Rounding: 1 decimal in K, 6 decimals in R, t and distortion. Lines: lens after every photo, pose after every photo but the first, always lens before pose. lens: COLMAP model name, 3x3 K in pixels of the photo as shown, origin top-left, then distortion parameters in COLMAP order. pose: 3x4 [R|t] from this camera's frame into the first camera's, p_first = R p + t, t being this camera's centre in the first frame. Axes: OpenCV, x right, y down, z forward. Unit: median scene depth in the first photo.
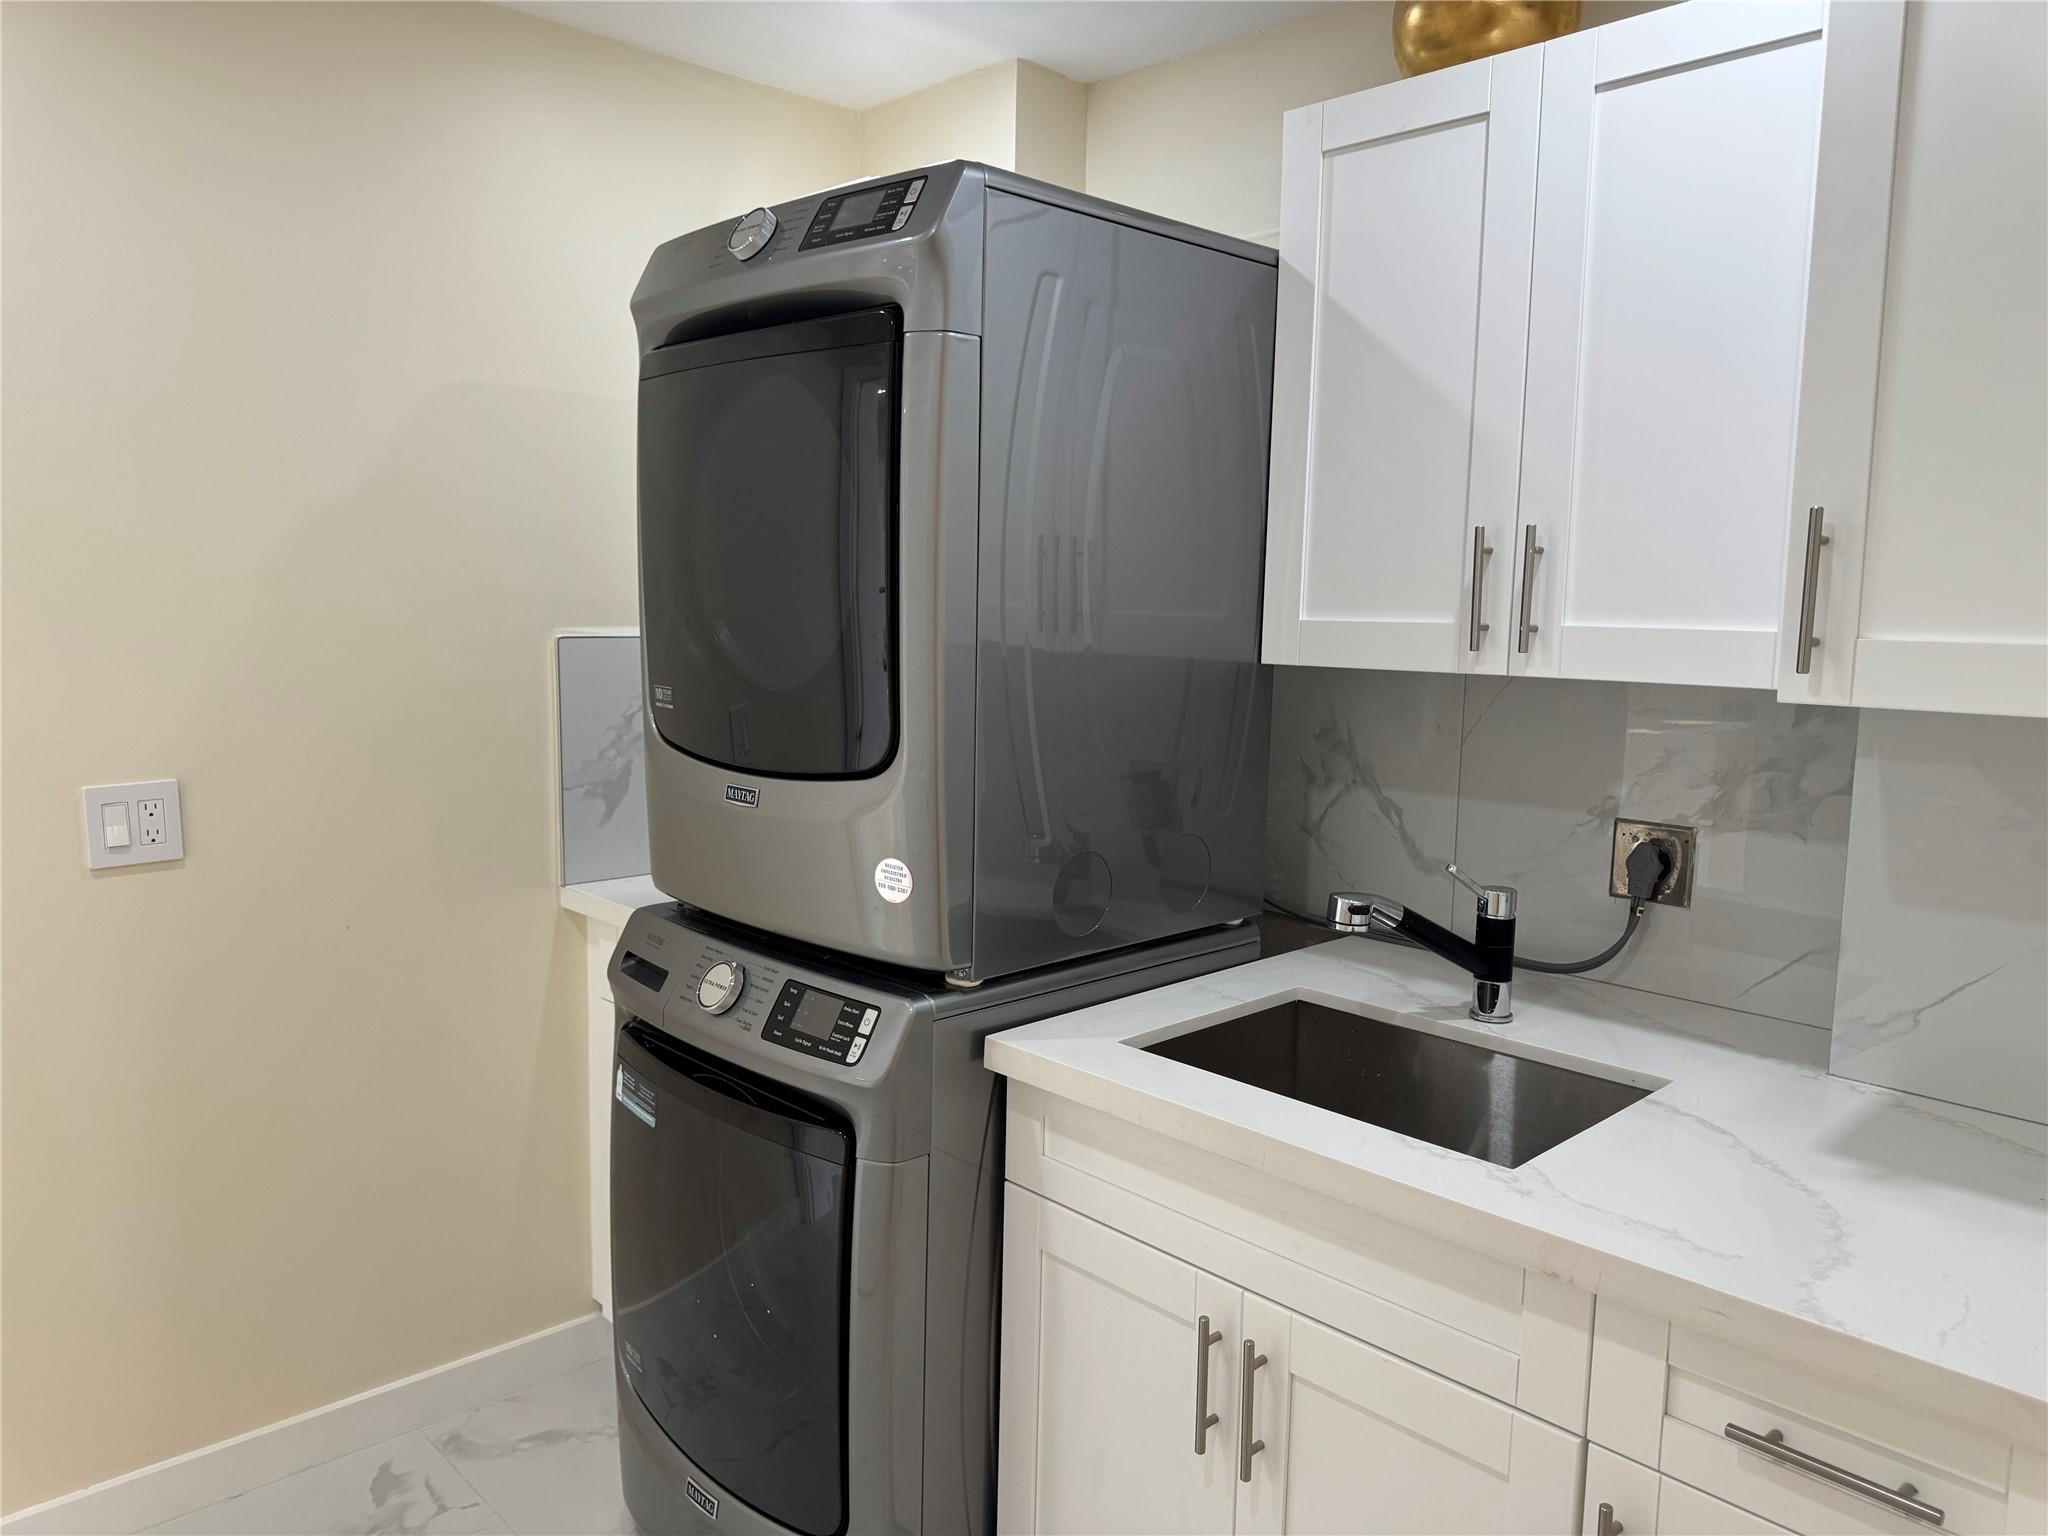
lens RADIAL K [[1443.2, 0, 1024.0], [0, 1443.2, 768.0], [0, 0, 1]] dist [0.152375, -0.232495]
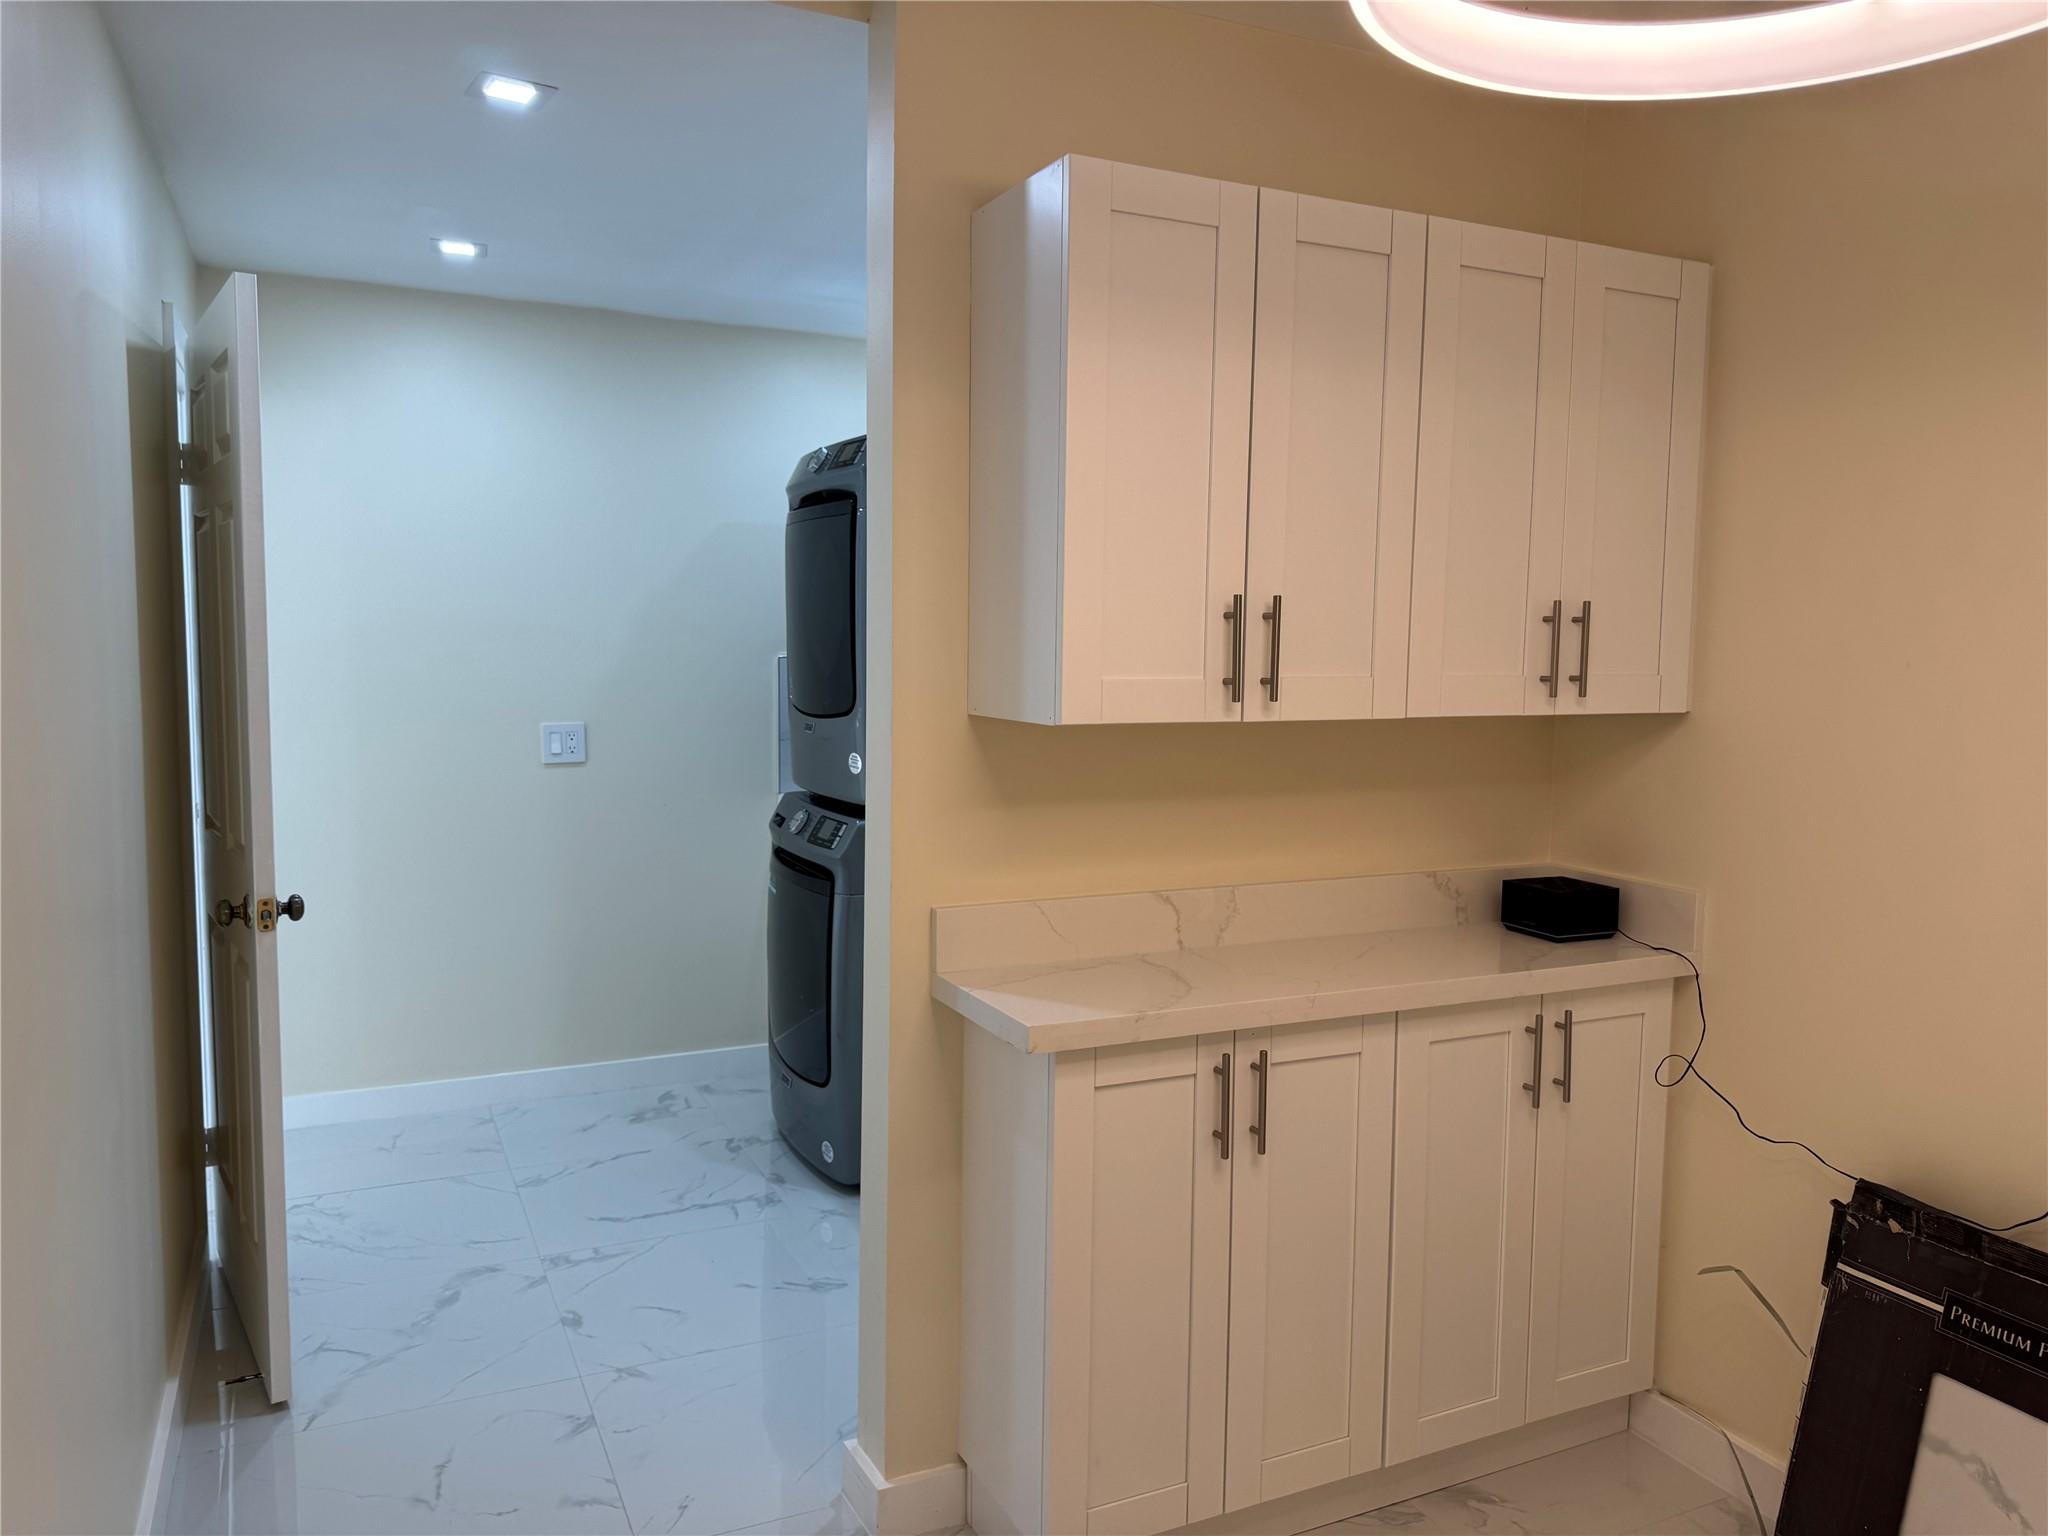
lens RADIAL K [[1443.2, 0, 1024.0], [0, 1443.2, 768.0], [0, 0, 1]] dist [0.152375, -0.232495]
pose [[0.953352, 0.024003, -0.300906, 0.628892], [-0.035191, 0.998874, -0.031814, 0.115415], [0.299803, 0.040919, 0.953123, -0.754911]]
